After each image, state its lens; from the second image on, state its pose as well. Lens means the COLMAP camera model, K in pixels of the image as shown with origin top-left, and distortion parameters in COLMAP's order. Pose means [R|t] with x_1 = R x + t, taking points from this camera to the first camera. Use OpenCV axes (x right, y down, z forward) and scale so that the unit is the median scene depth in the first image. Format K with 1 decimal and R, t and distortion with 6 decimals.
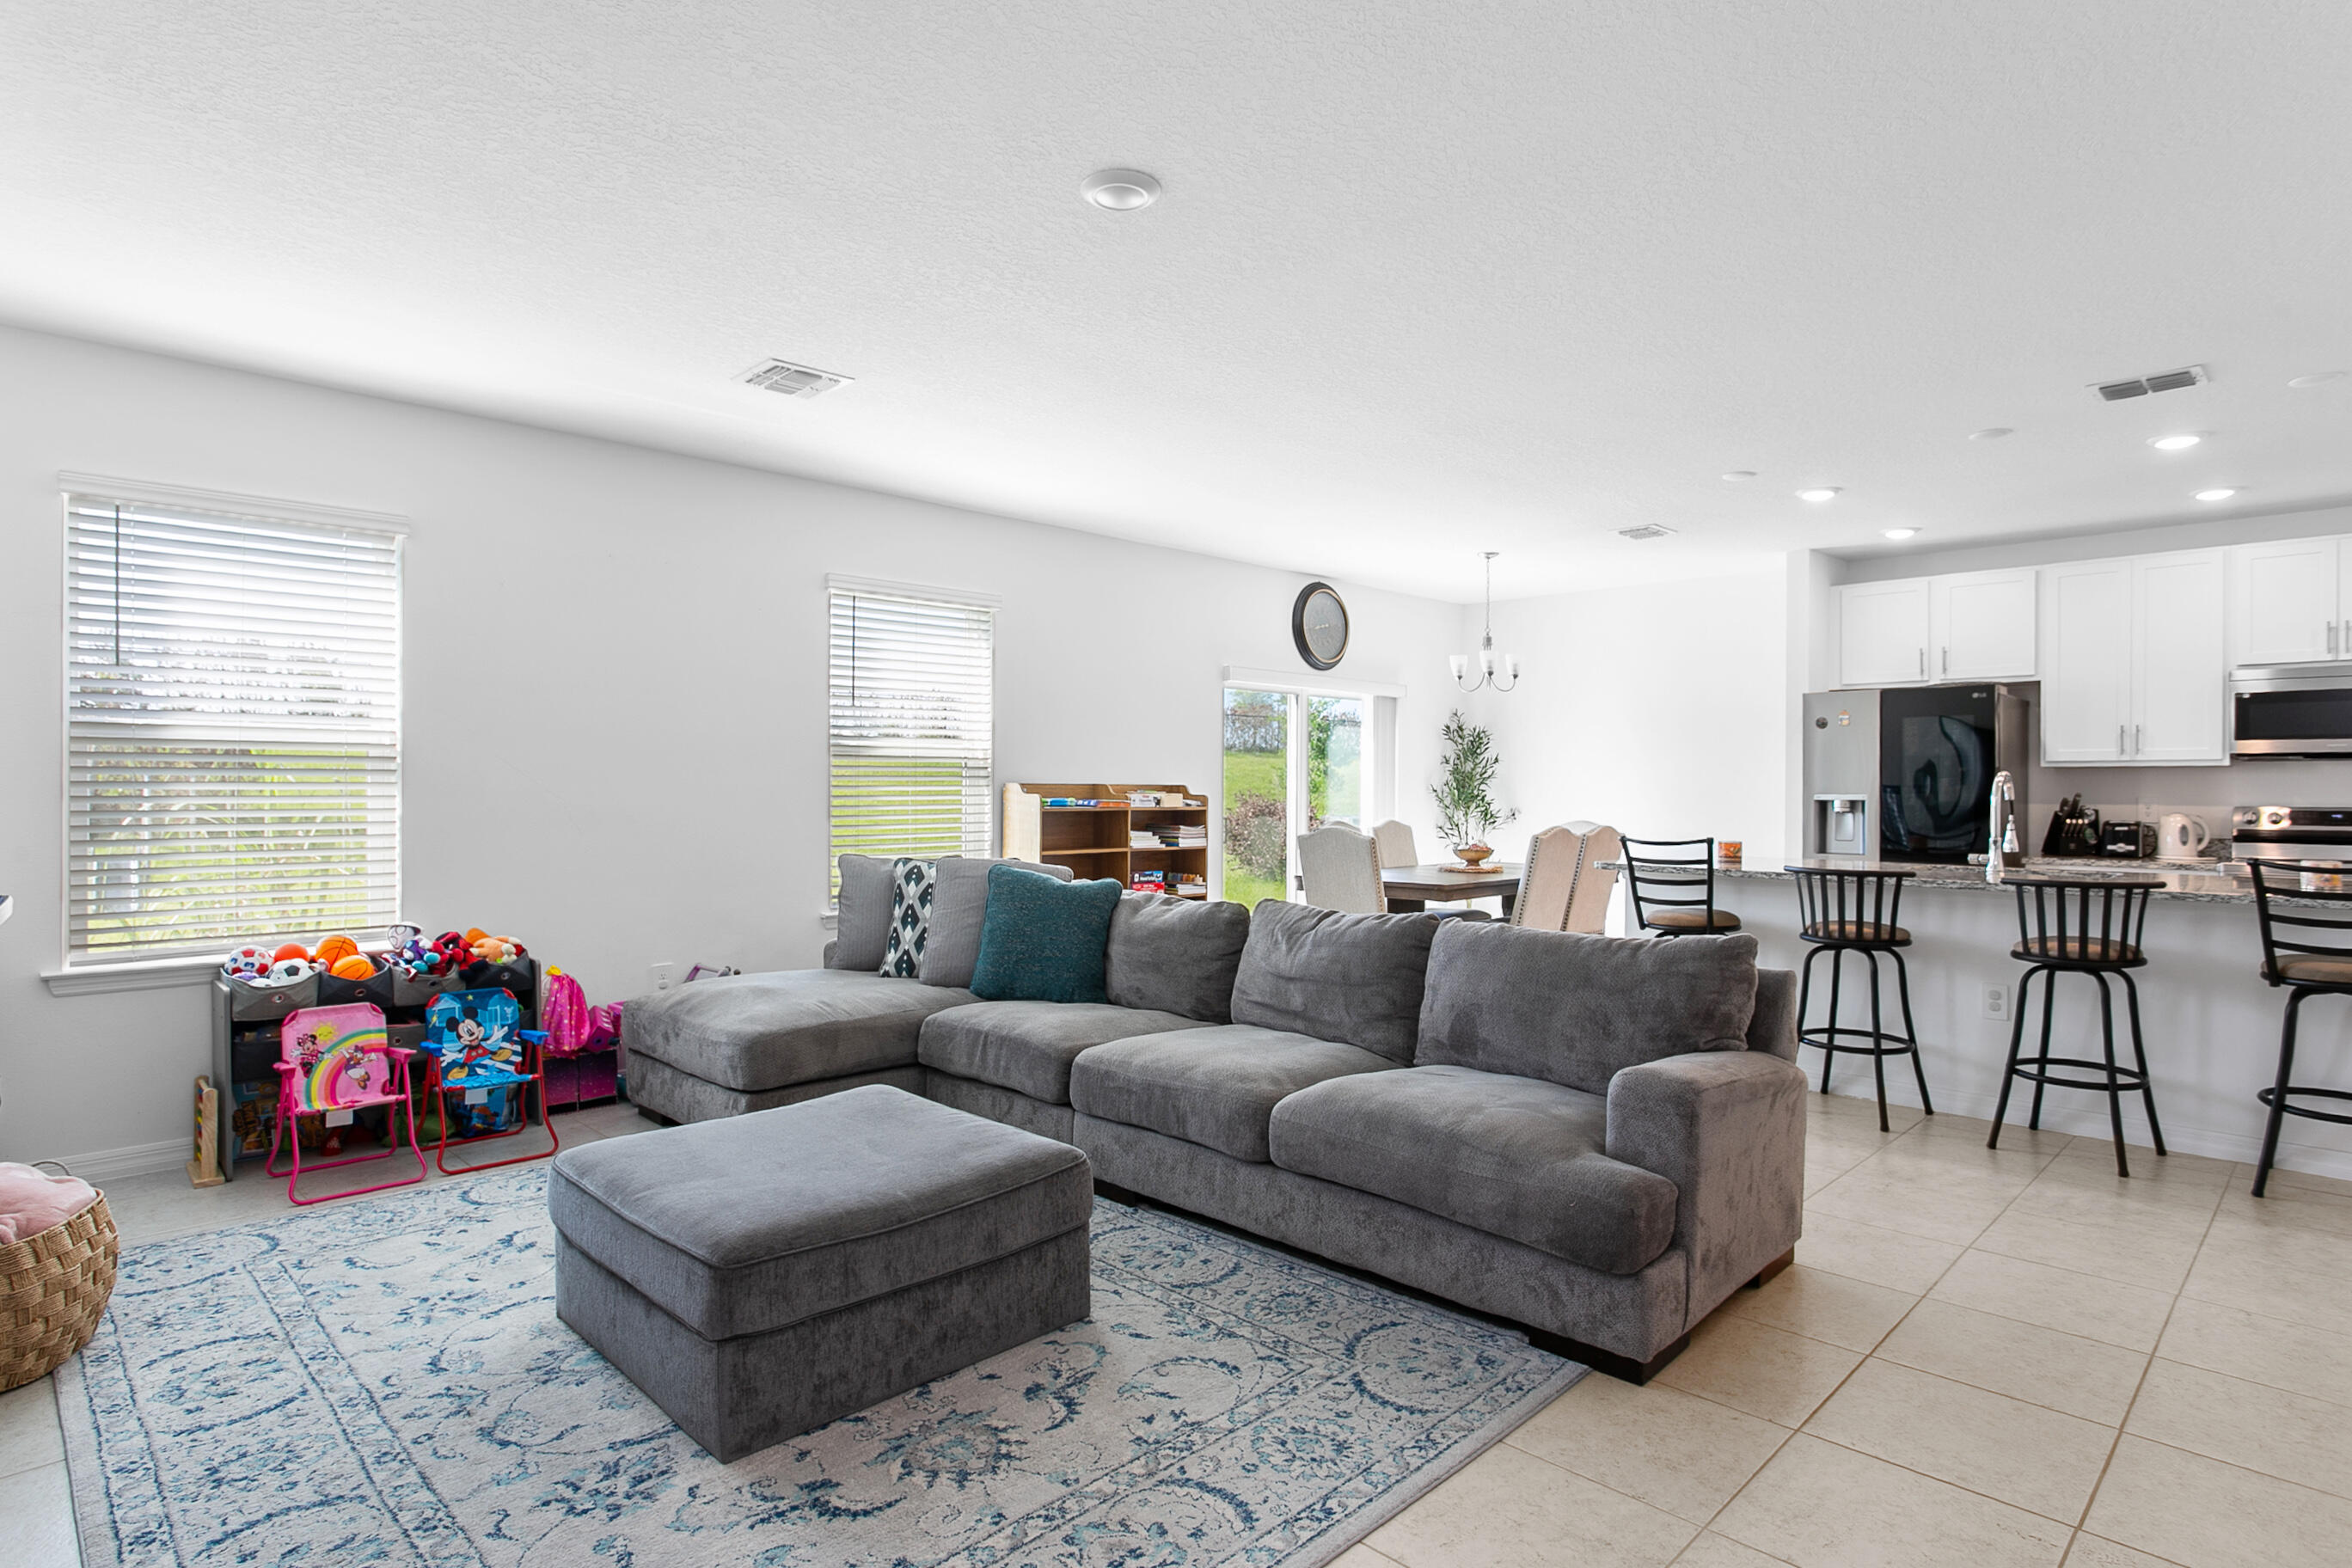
lens RADIAL K [[1215.3, 0, 1186.1], [0, 1215.3, 787.5], [0, 0, 1]] dist [-0.003729, 0.004883]
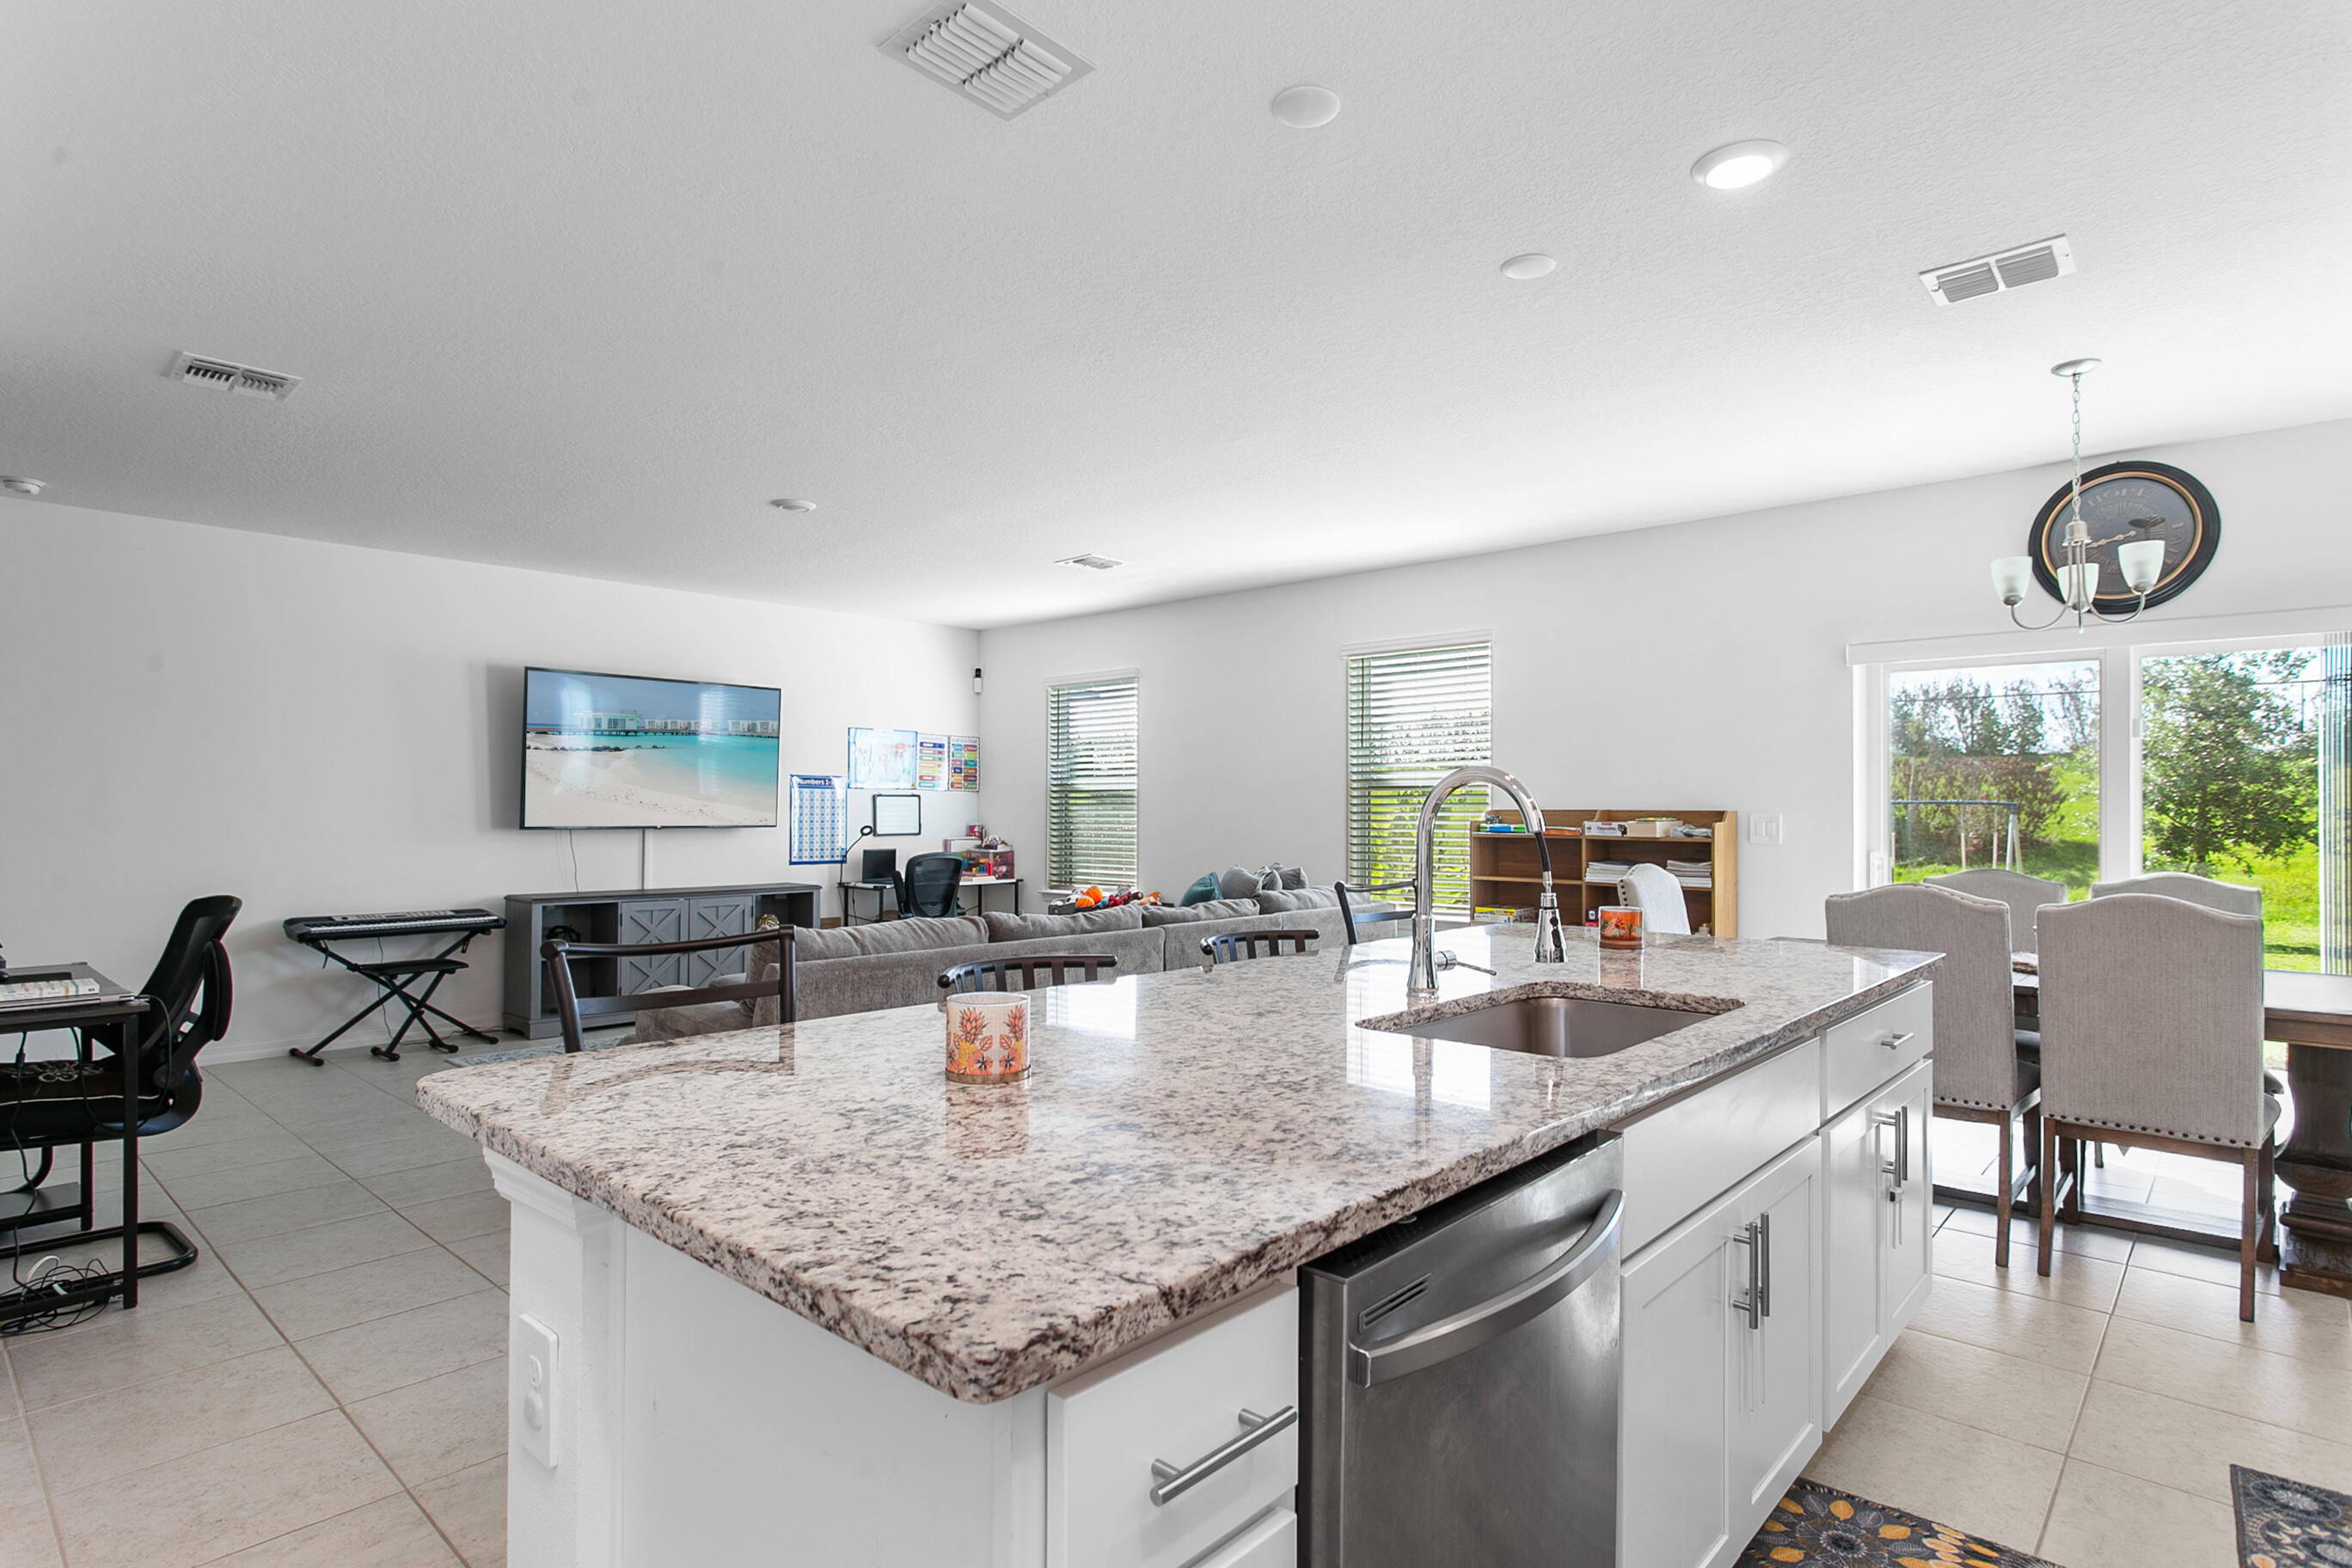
lens RADIAL K [[1215.3, 0, 1174.0], [0, 1215.3, 798.5], [0, 0, 1]] dist [-0.003729, 0.004883]
pose [[0.048162, -0.013538, -0.998748, 0.811879], [-0.004310, 0.999896, -0.013761, 0.002719], [0.998830, 0.004967, 0.048098, 0.637593]]
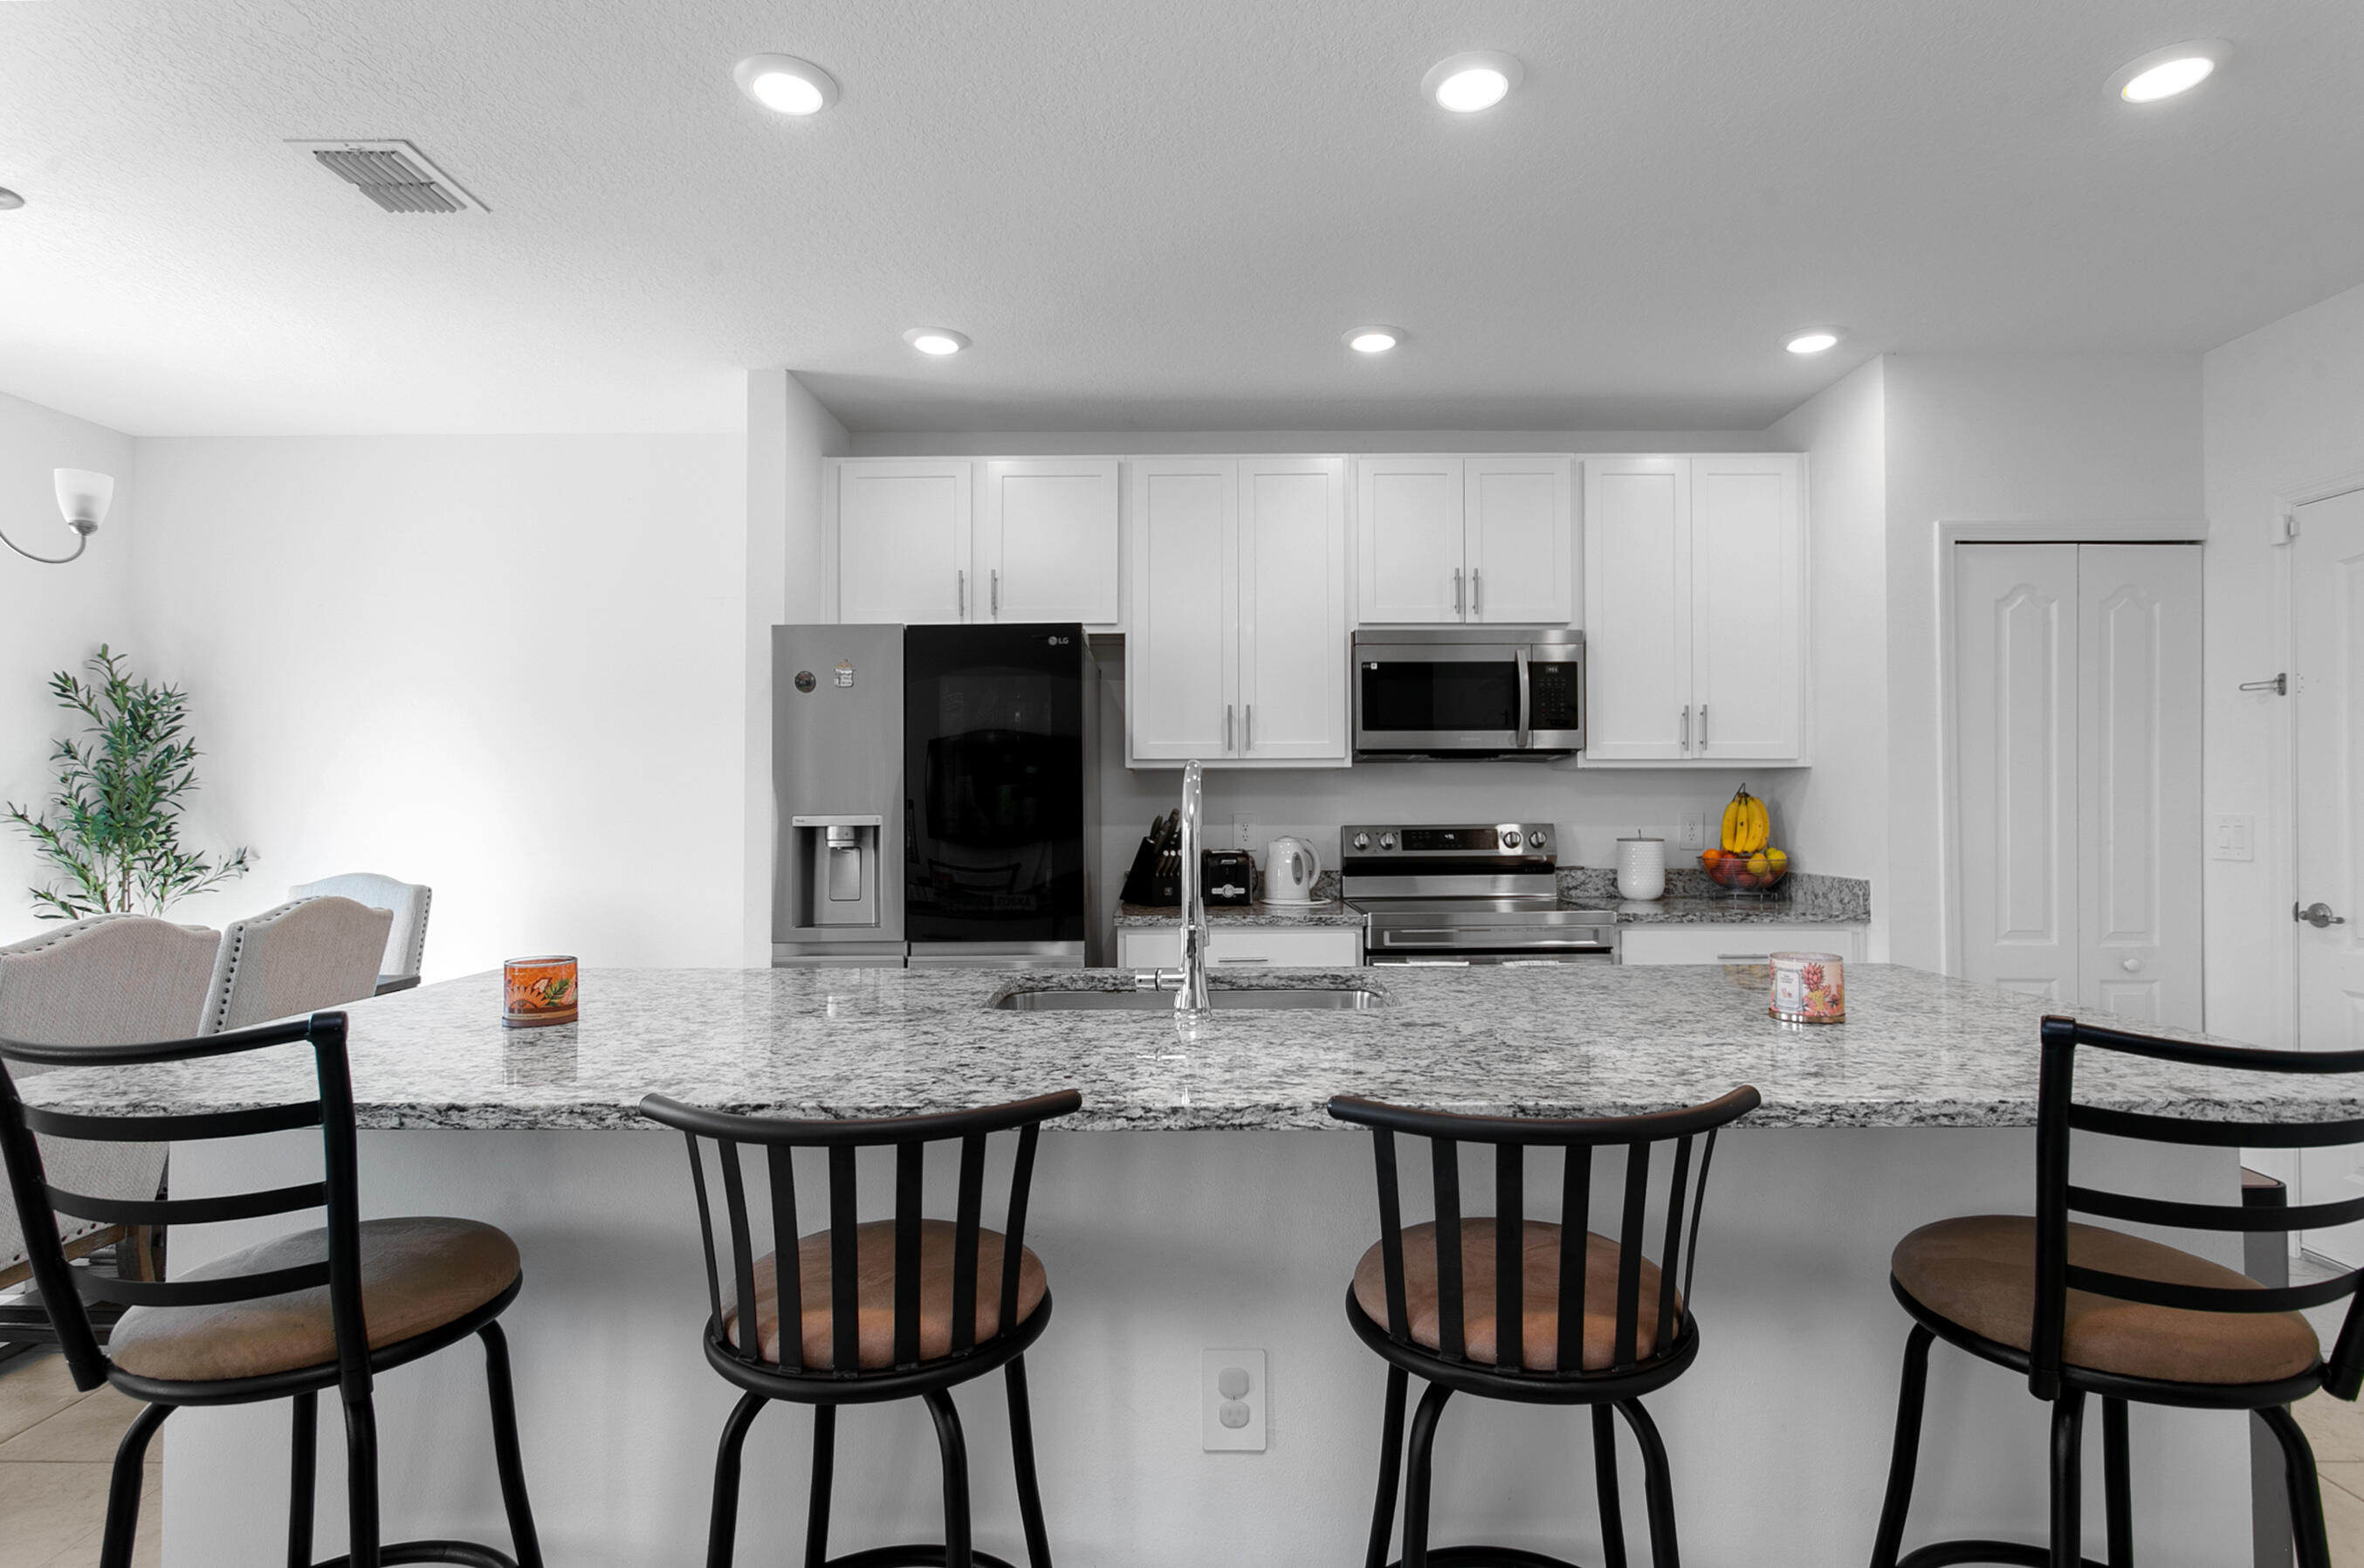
lens RADIAL K [[1221.6, 0, 1181.0], [0, 1221.6, 779.9], [0, 0, 1]] dist [-0.003729, 0.004883]
pose [[0.718357, 0.002202, 0.695672, 0.273300], [0.008265, 0.999897, -0.011700, -0.003134], [-0.695626, 0.014155, 0.718265, 0.509535]]
